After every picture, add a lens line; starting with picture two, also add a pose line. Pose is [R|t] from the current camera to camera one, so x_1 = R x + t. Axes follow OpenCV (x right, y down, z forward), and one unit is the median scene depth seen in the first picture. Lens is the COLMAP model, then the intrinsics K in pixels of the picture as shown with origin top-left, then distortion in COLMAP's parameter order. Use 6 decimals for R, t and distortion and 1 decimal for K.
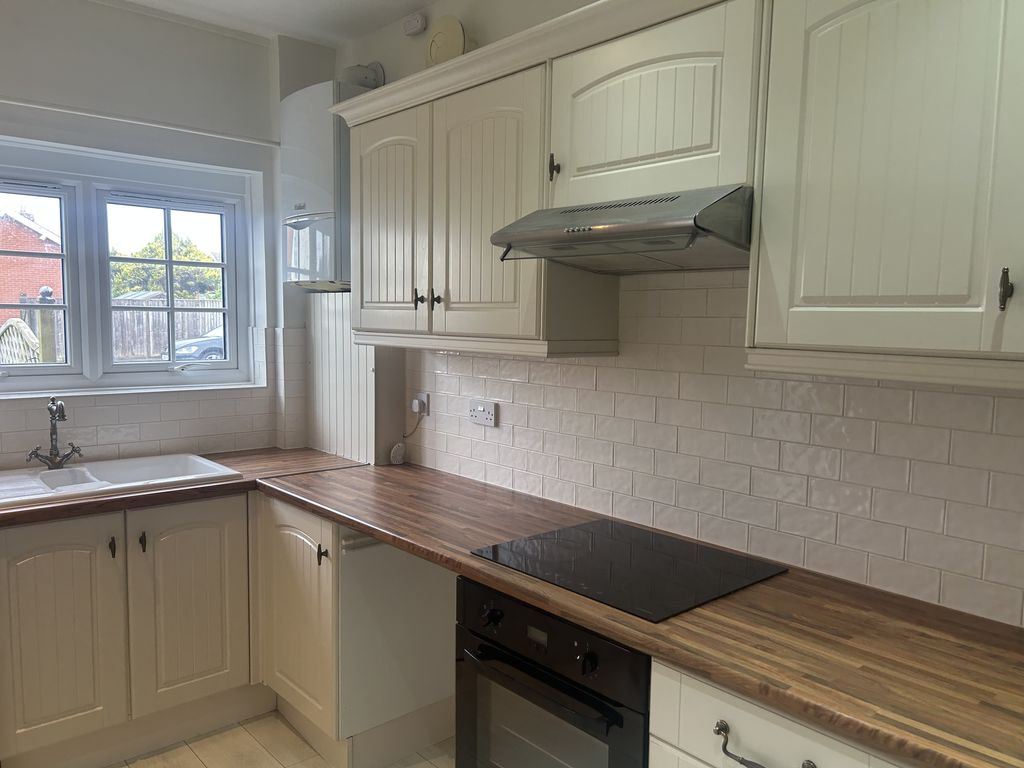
lens RADIAL K [[772.0, 0, 512.0], [0, 772.0, 384.0], [0, 0, 1]] dist [0.013263, 0.003901]
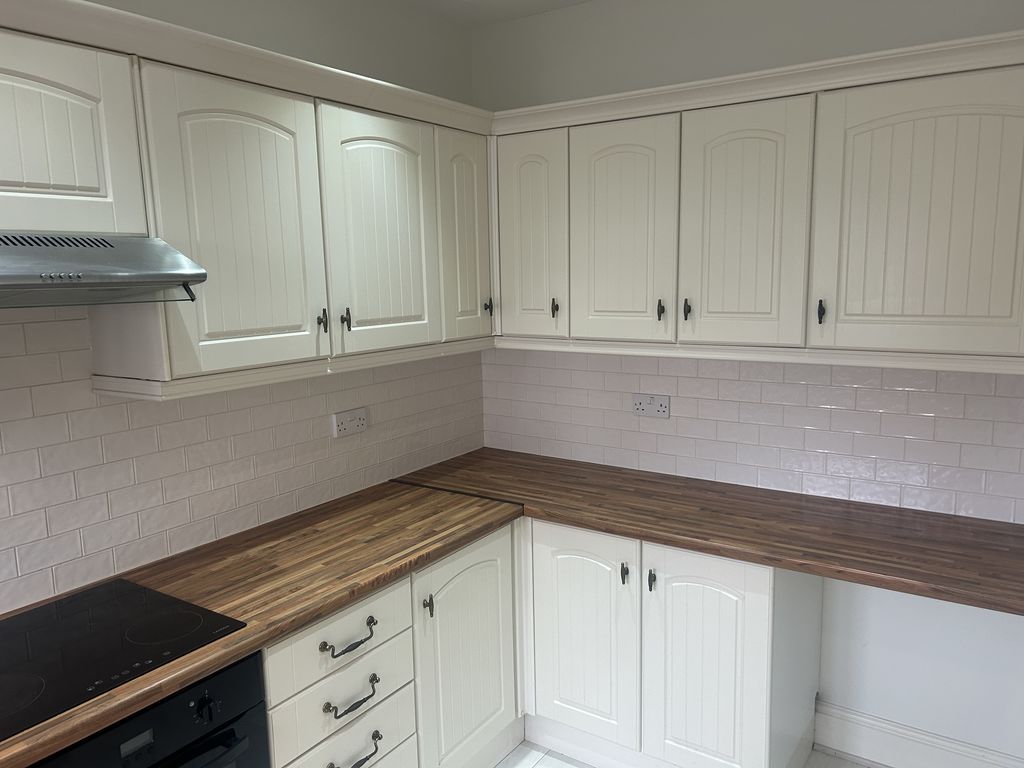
lens RADIAL K [[773.4, 0, 512.0], [0, 773.4, 384.0], [0, 0, 1]] dist [0.116768, -0.146134]
pose [[-0.243454, -0.158280, 0.956910, -0.995932], [0.098769, 0.977420, 0.186801, -0.227230], [-0.964870, 0.139991, -0.222324, 0.844192]]
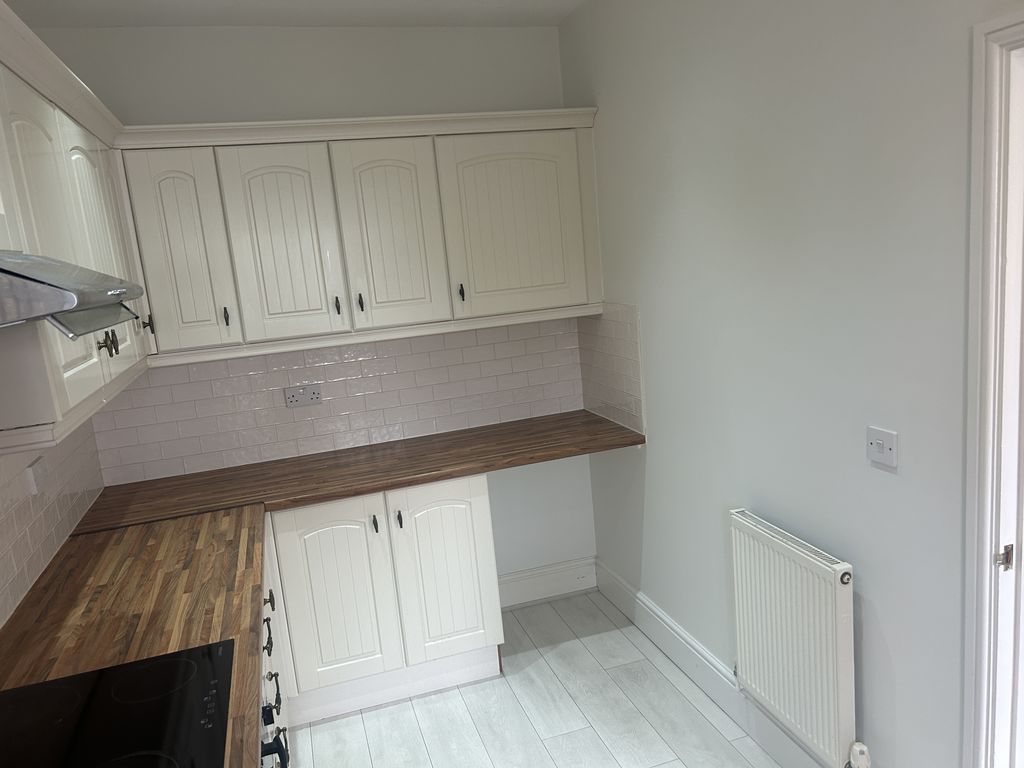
lens RADIAL K [[773.4, 0, 512.0], [0, 773.4, 384.0], [0, 0, 1]] dist [0.116768, -0.146134]
pose [[-0.907175, -0.005463, 0.420718, -0.681134], [0.112979, 0.960031, 0.256077, -0.307249], [-0.405302, 0.279839, -0.870299, 1.768287]]
